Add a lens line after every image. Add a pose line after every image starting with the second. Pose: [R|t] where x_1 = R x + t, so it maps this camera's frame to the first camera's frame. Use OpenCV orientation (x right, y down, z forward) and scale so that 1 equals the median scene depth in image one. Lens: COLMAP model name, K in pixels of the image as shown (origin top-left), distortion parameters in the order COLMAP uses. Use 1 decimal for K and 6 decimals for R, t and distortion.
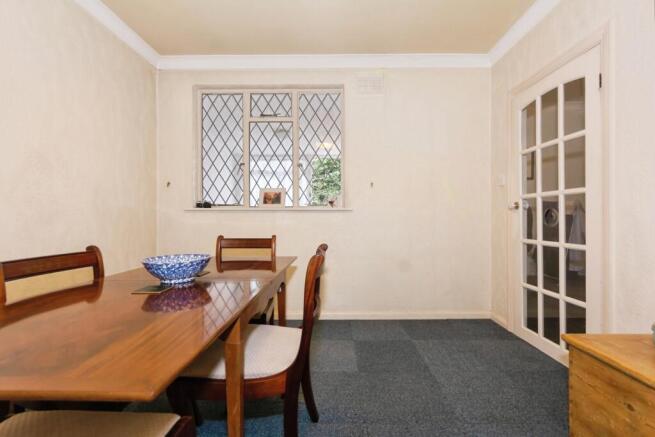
lens RADIAL K [[288.6, 0, 323.5], [0, 288.6, 216.3], [0, 0, 1]] dist [0.000503, 0.000255]
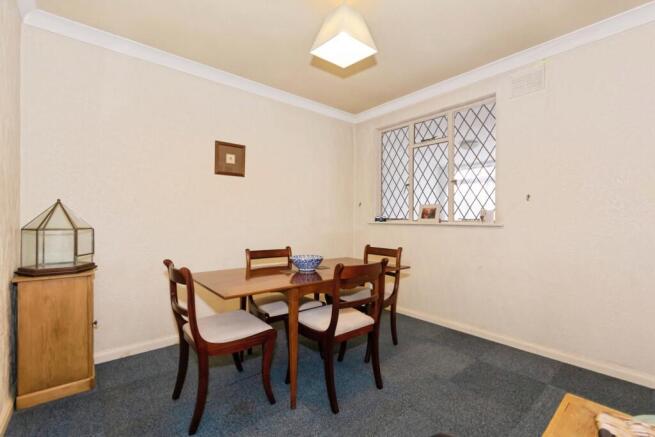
lens RADIAL K [[288.6, 0, 323.5], [0, 288.6, 216.3], [0, 0, 1]] dist [0.000503, 0.000255]
pose [[0.651703, -0.006732, -0.758445, 0.398056], [-0.003586, 0.999922, -0.011956, -0.036185], [0.758466, 0.010512, 0.651628, -0.037908]]
